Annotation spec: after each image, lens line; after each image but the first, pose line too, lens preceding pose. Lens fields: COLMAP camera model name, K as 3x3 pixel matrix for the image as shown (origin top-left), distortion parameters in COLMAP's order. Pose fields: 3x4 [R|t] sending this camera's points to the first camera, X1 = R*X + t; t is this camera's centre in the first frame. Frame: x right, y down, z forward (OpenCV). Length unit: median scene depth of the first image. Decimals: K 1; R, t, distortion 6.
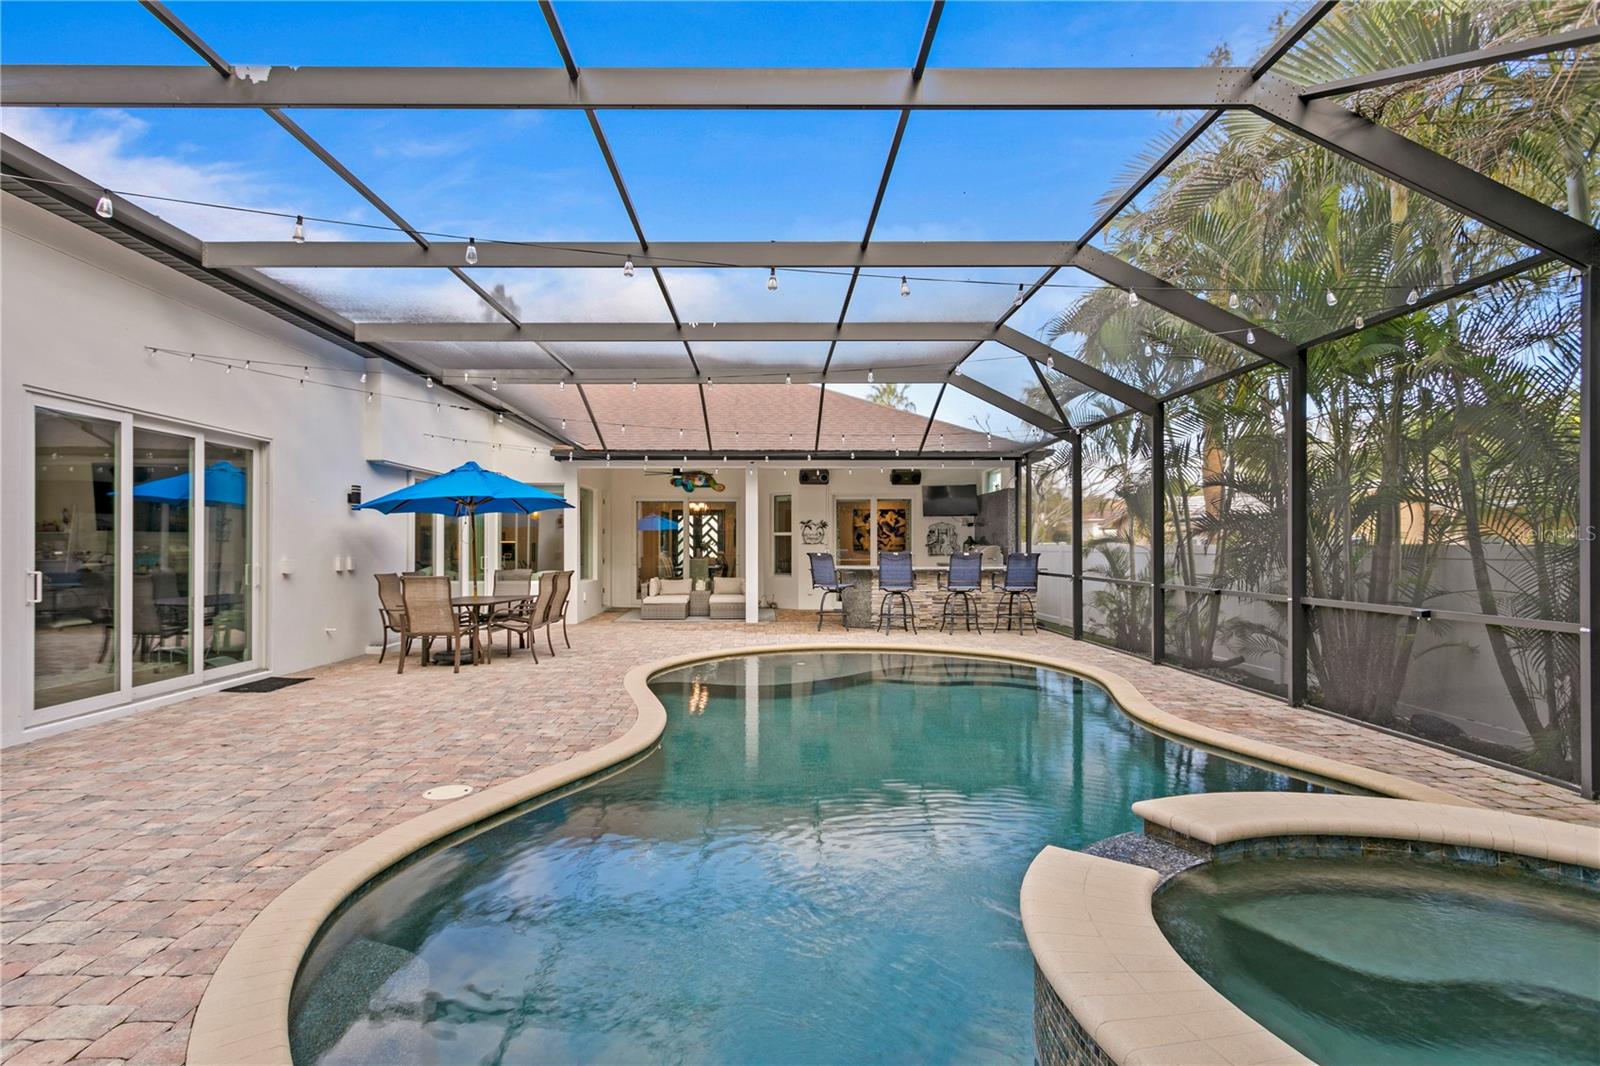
lens RADIAL K [[773.9, 0, 797.0], [0, 773.9, 583.9], [0, 0, 1]] dist [0.001416, -0.000021]
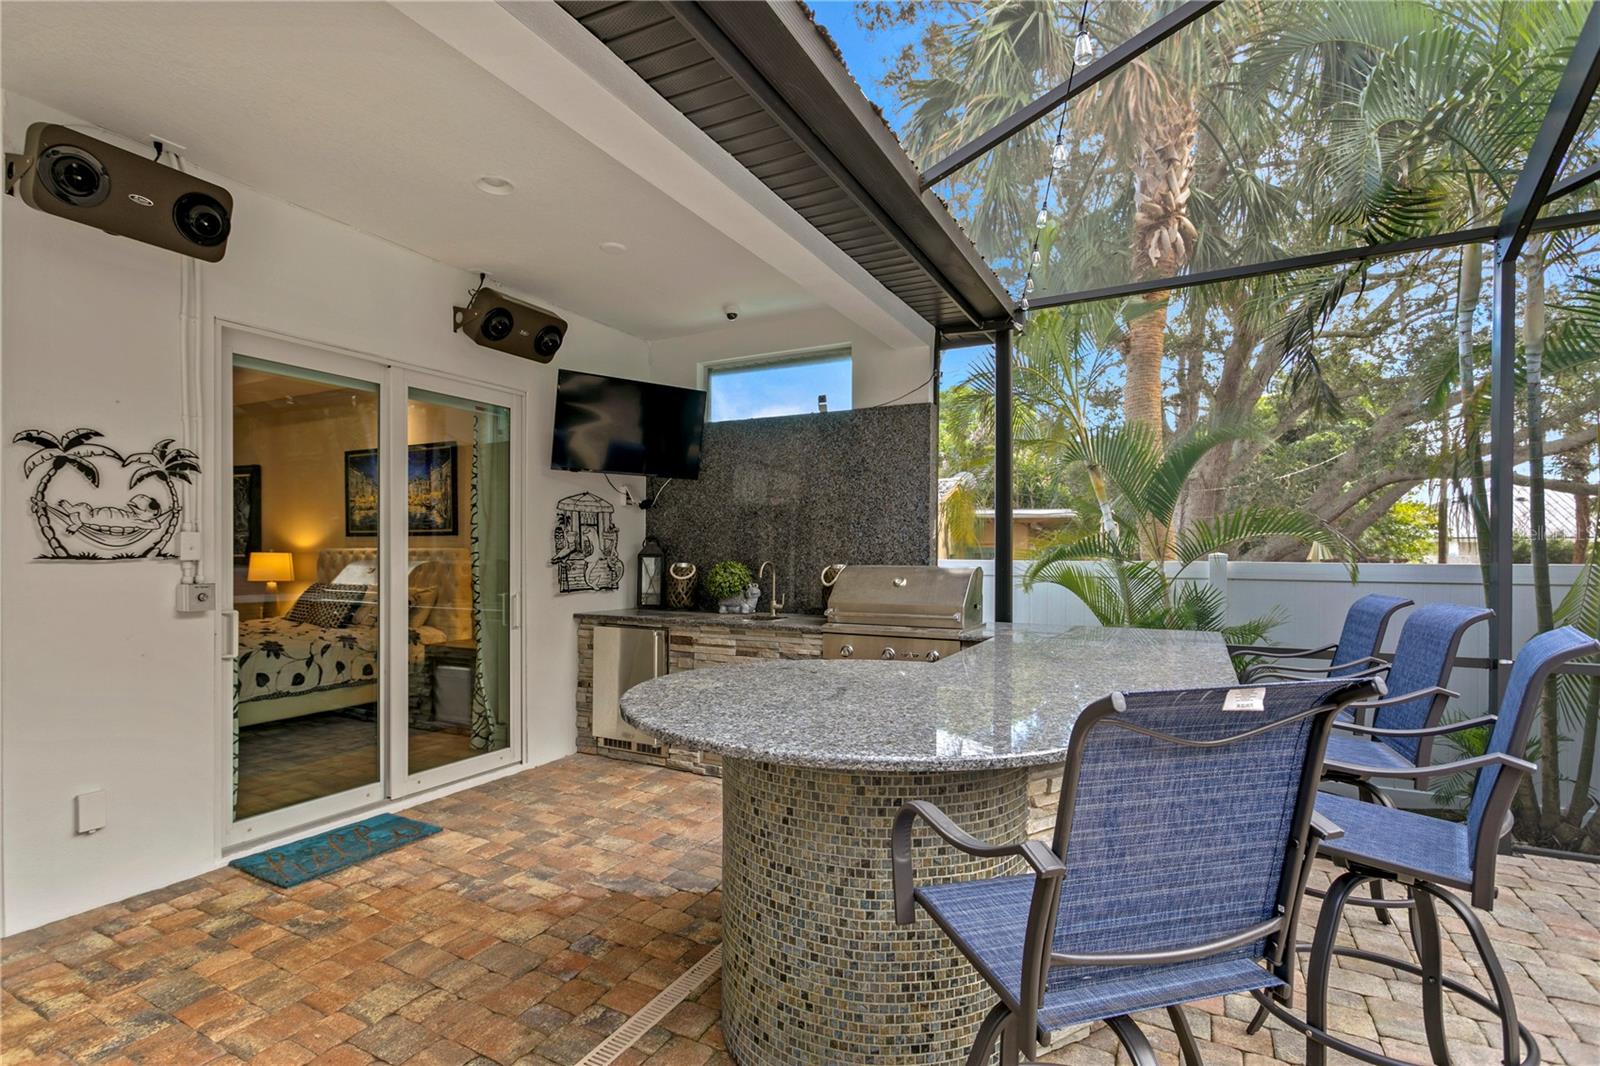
lens RADIAL K [[778.5, 0, 800.2], [0, 778.5, 554.8], [0, 0, 1]] dist [0.000400, -0.000009]
pose [[0.478769, -0.001089, 0.877940, -0.064210], [0.041562, 0.998906, -0.021426, -0.042343], [-0.876957, 0.046747, 0.478290, 0.772028]]
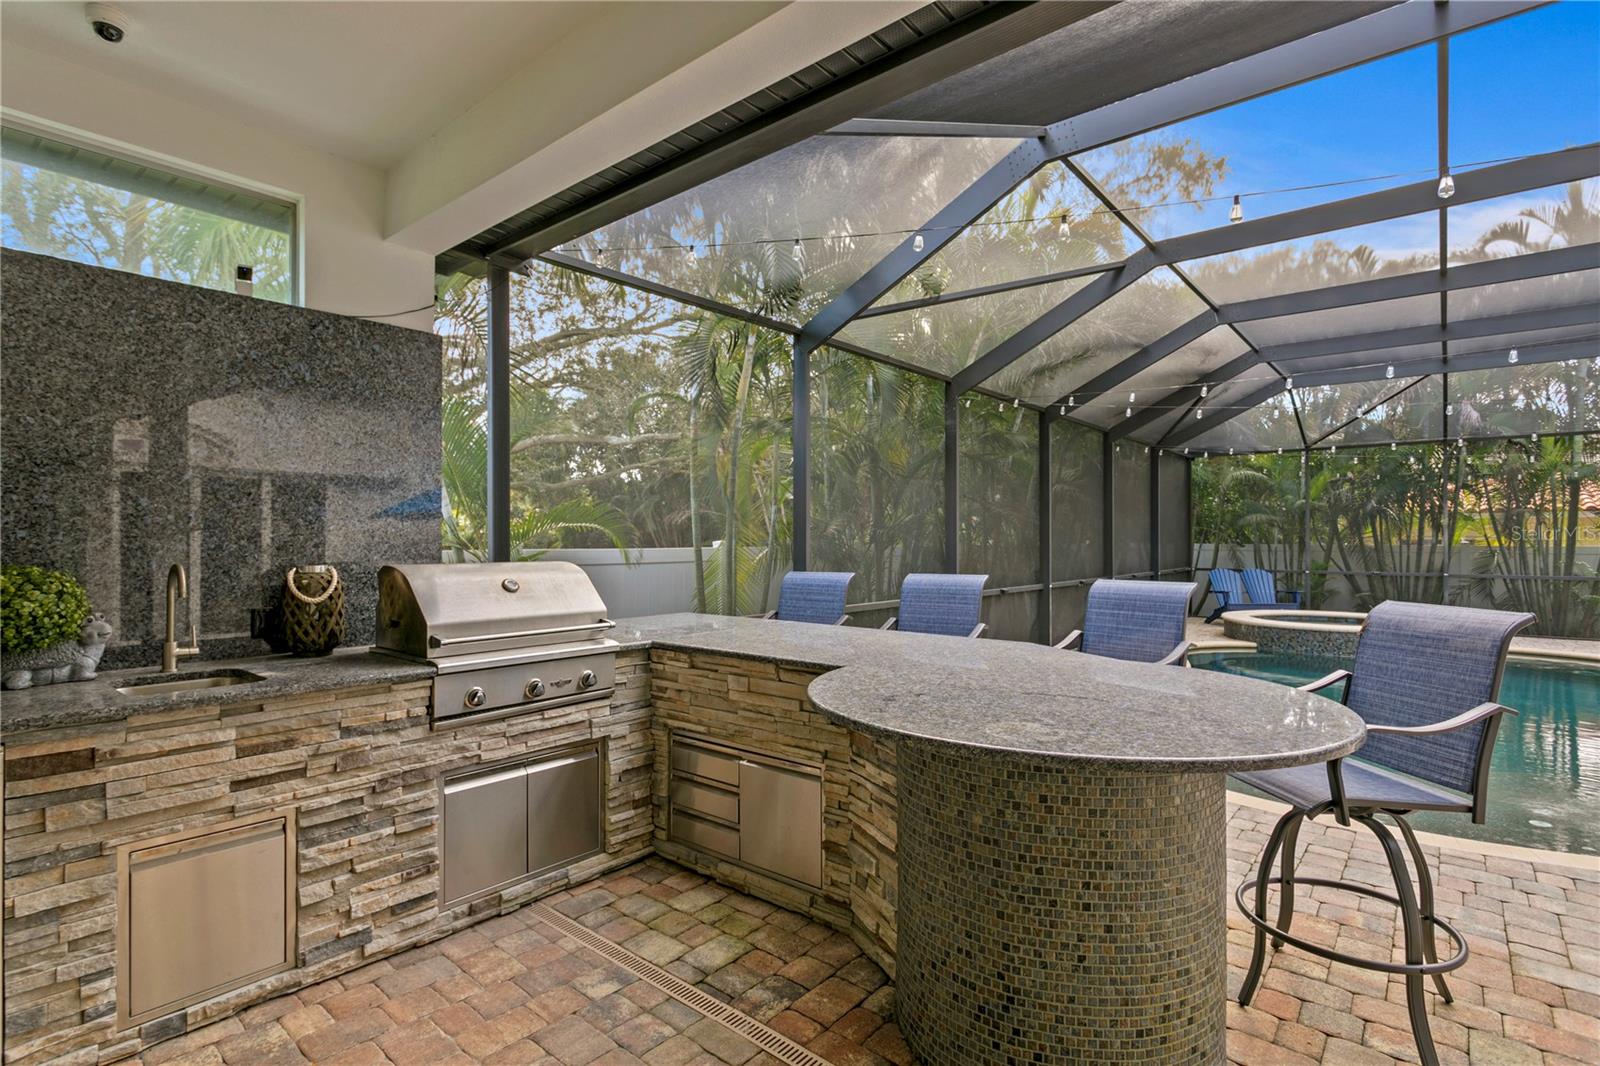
lens RADIAL K [[802.8, 0, 800.0], [0, 802.8, 533.0], [0, 0, 1]] dist [-0.011589, 0.001750]
pose [[-0.753173, 0.000351, 0.657823, 0.008801], [0.031765, 0.998853, 0.035837, -0.055924], [-0.657055, 0.047887, -0.752320, 0.983704]]
